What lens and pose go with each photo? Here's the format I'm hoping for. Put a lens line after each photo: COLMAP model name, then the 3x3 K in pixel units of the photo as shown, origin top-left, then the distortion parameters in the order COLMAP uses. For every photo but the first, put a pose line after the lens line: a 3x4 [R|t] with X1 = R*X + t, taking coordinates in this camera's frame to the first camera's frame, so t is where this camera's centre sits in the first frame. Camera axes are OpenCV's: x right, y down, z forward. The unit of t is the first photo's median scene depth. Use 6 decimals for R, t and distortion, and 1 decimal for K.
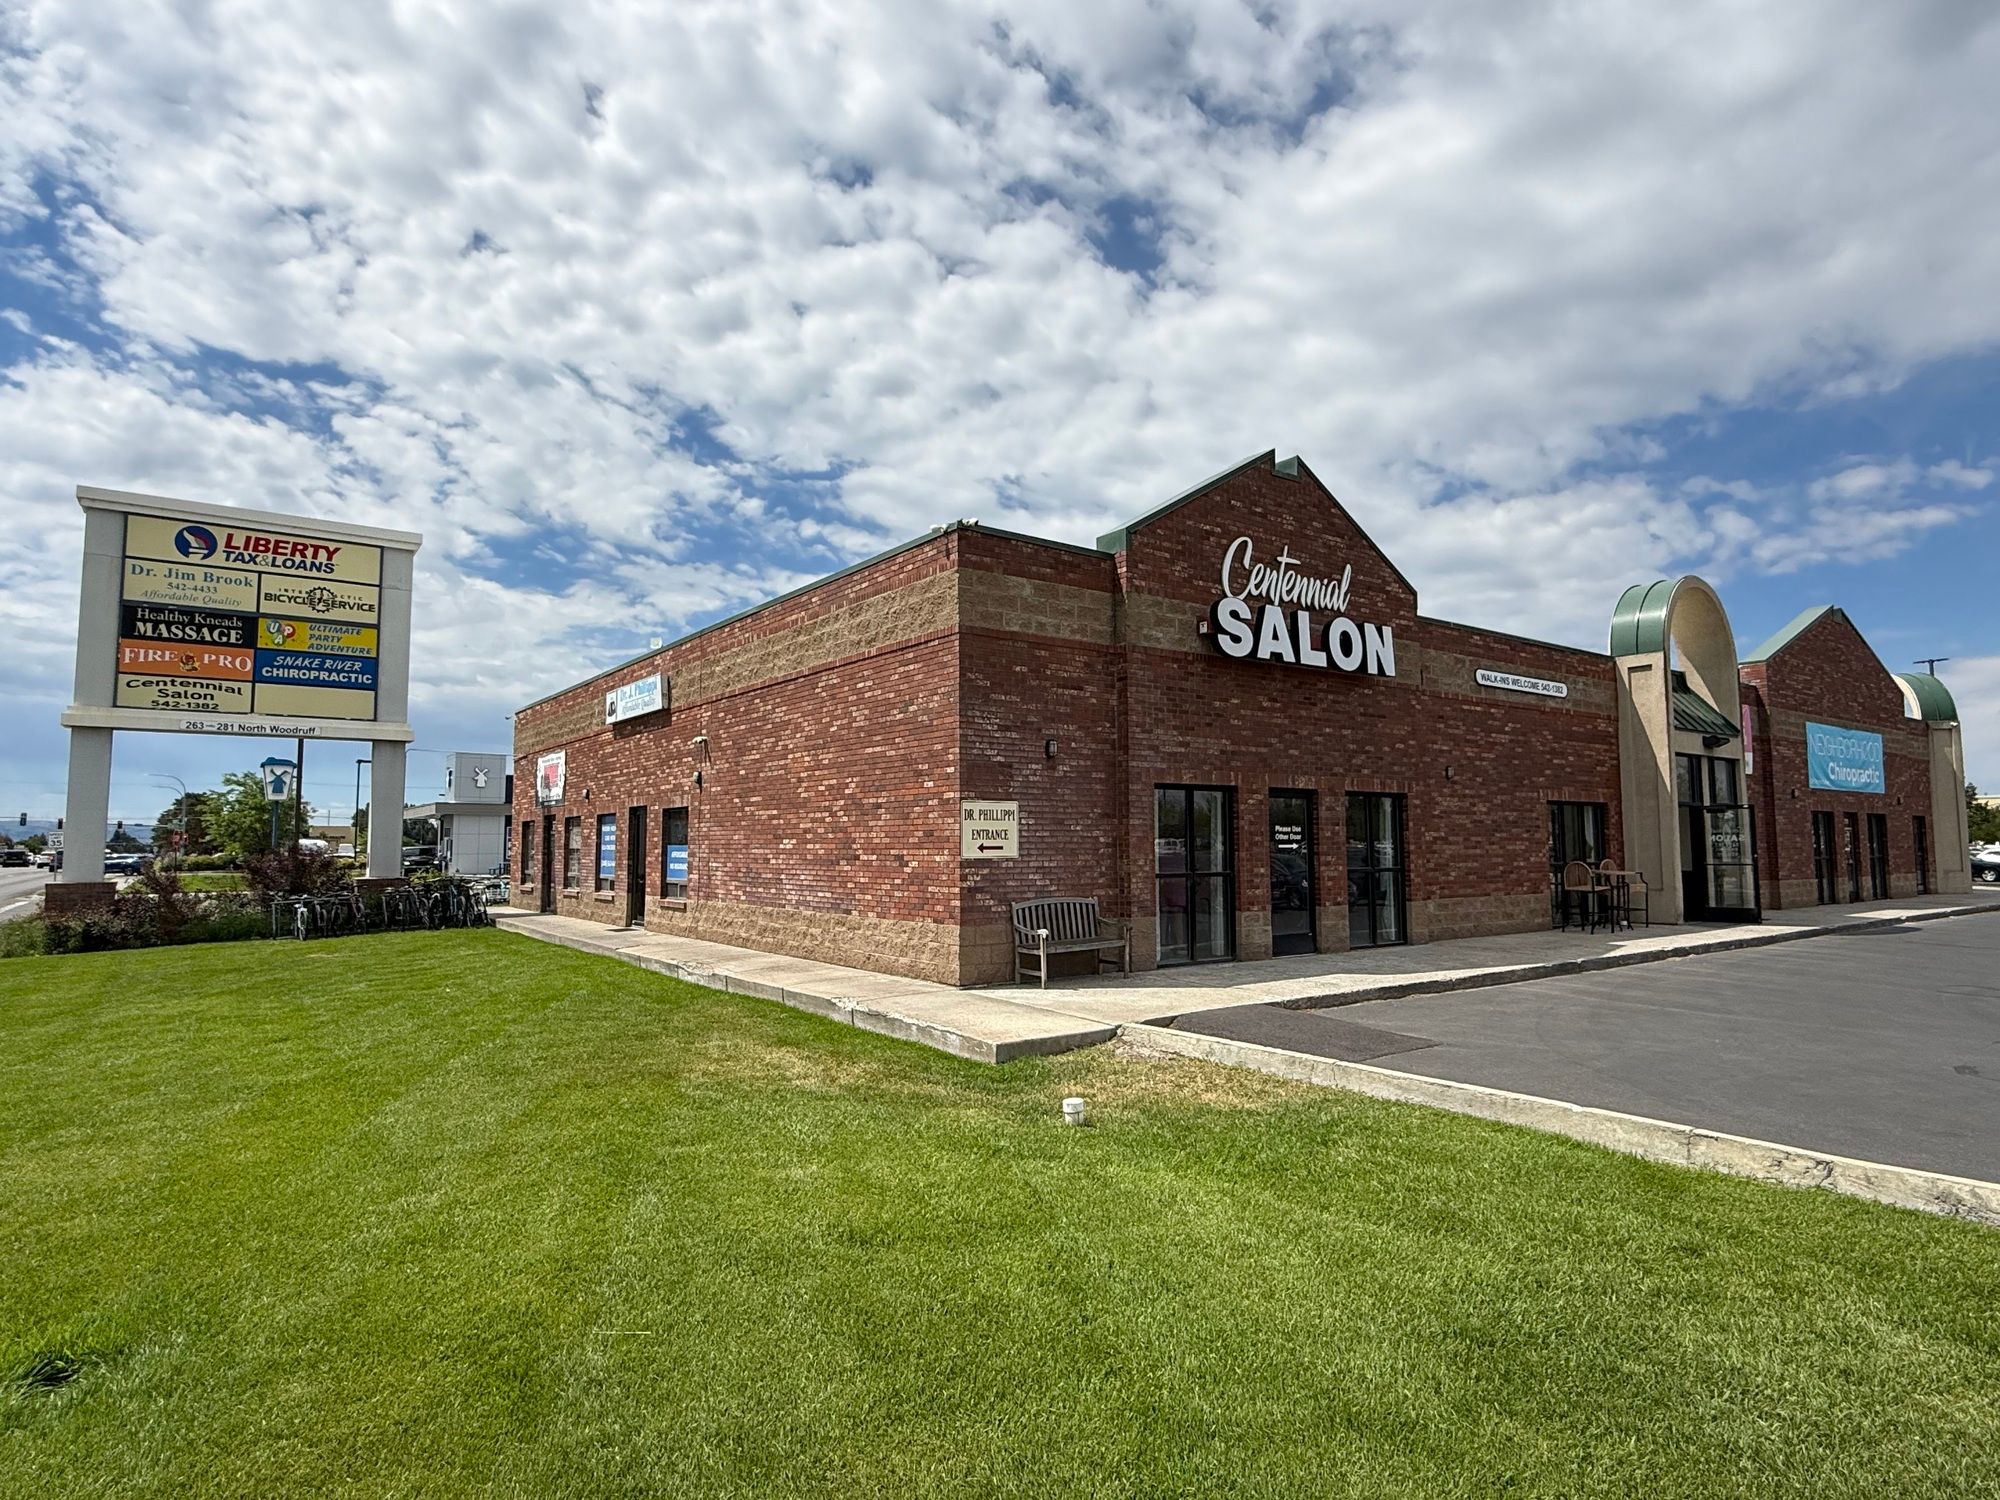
lens RADIAL K [[1089.9, 0, 1000.0], [0, 1089.9, 750.0], [0, 0, 1]] dist [0.022736, 0.002787]
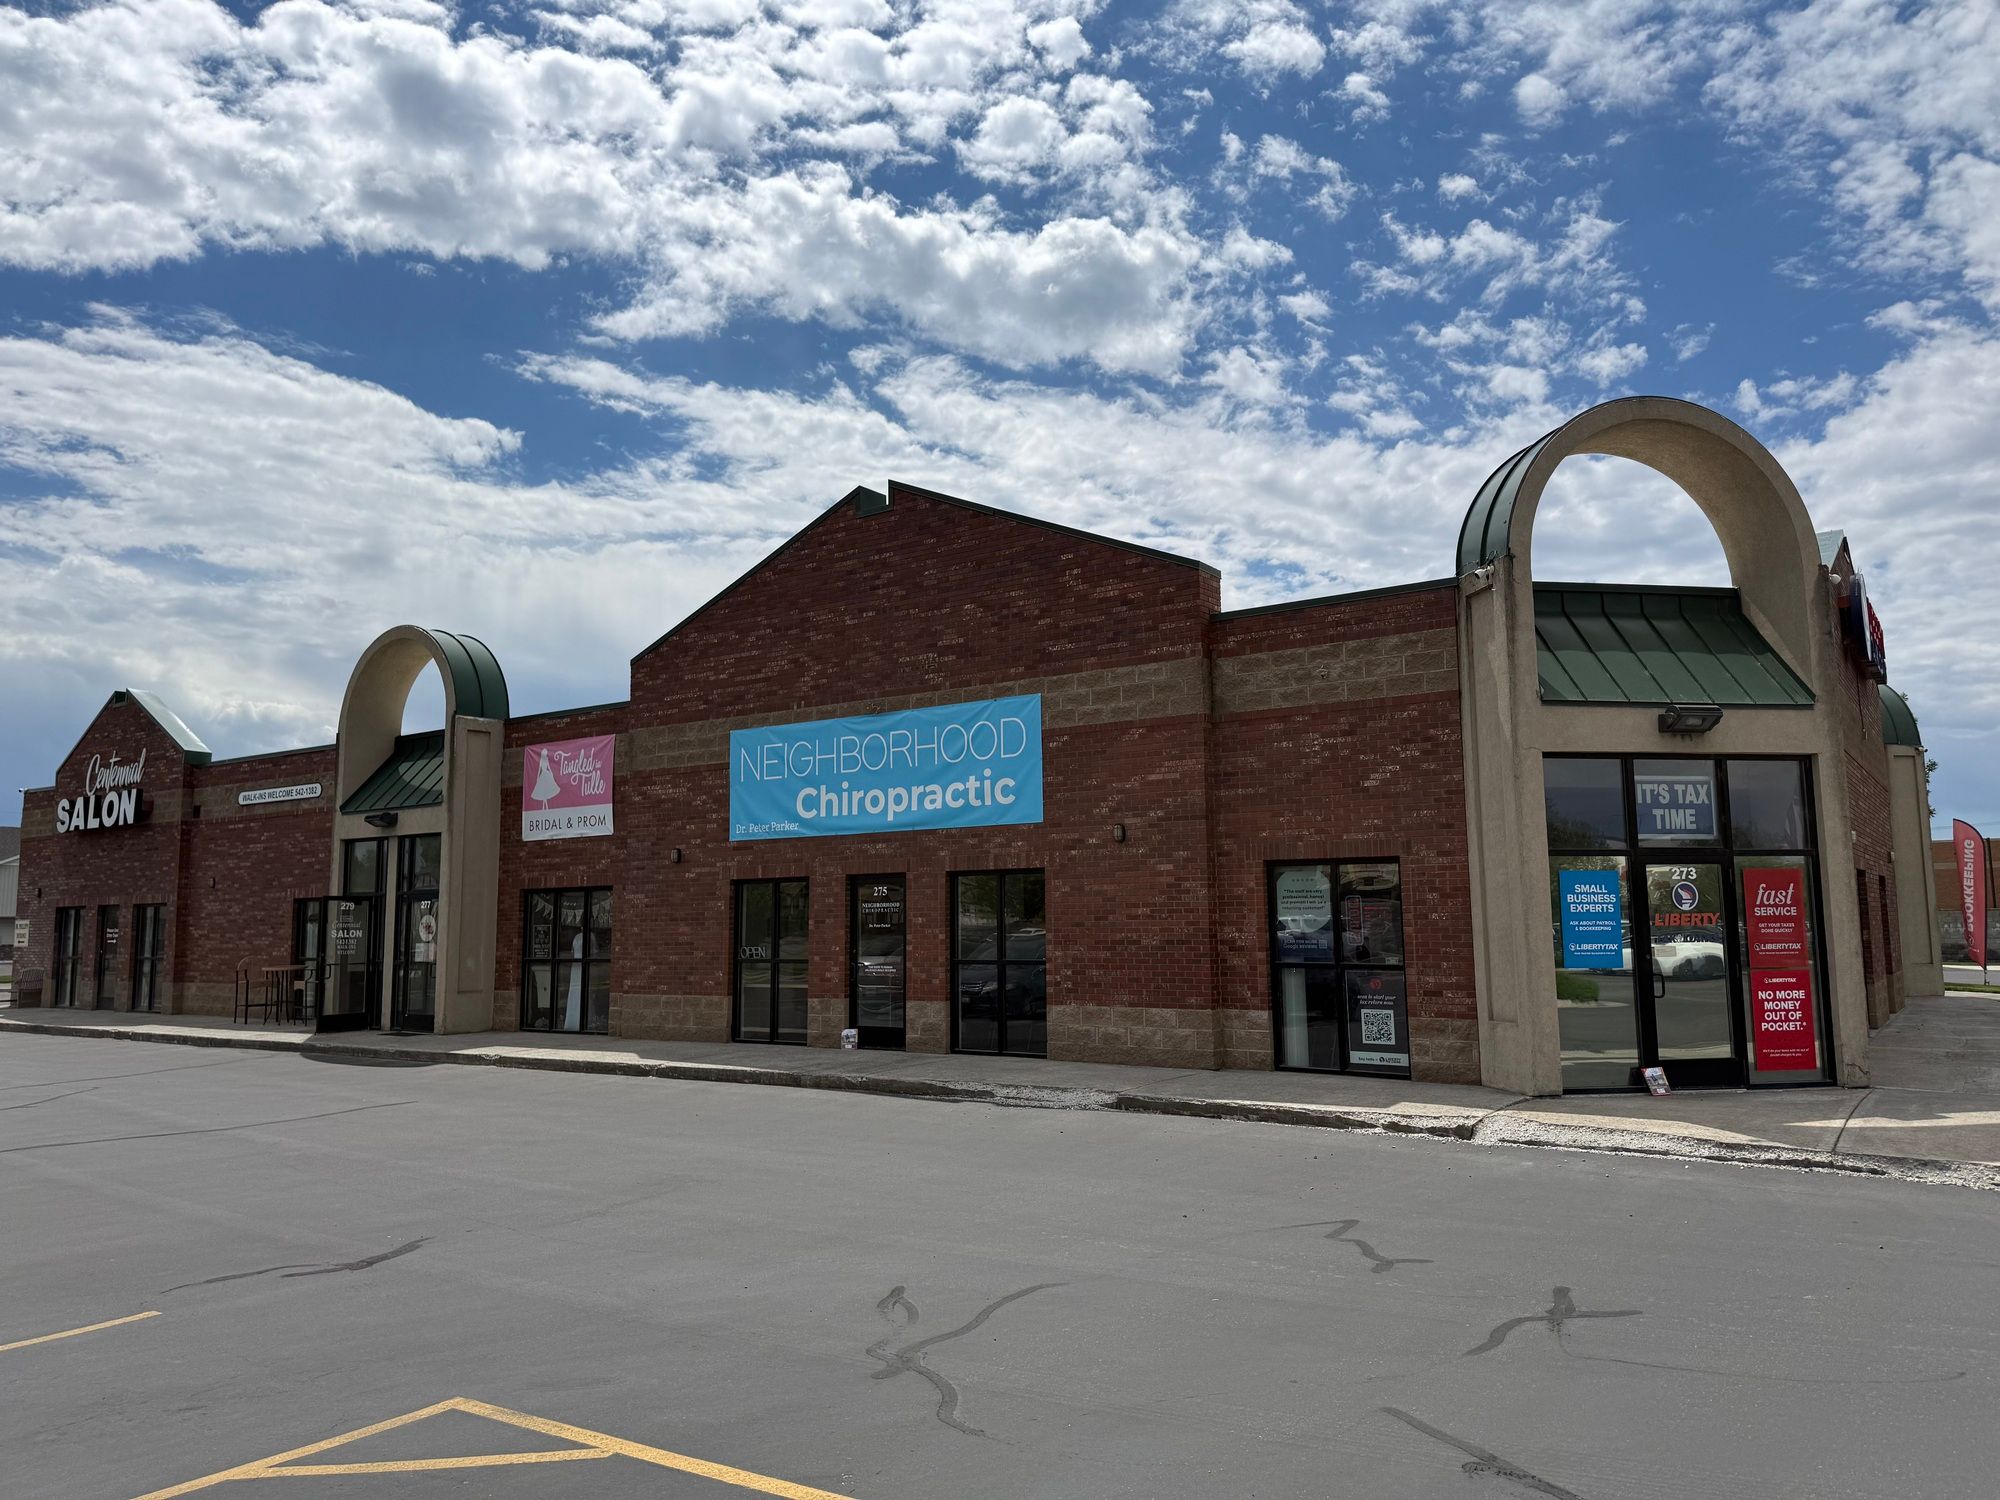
lens RADIAL K [[1410.2, 0, 1000.0], [0, 1410.2, 750.0], [0, 0, 1]] dist [-0.001523, -0.001013]
pose [[0.326022, -0.111682, -0.938742, 2.236521], [0.098704, 0.991591, -0.083691, 0.094126], [0.940195, -0.065372, 0.334305, 1.314986]]
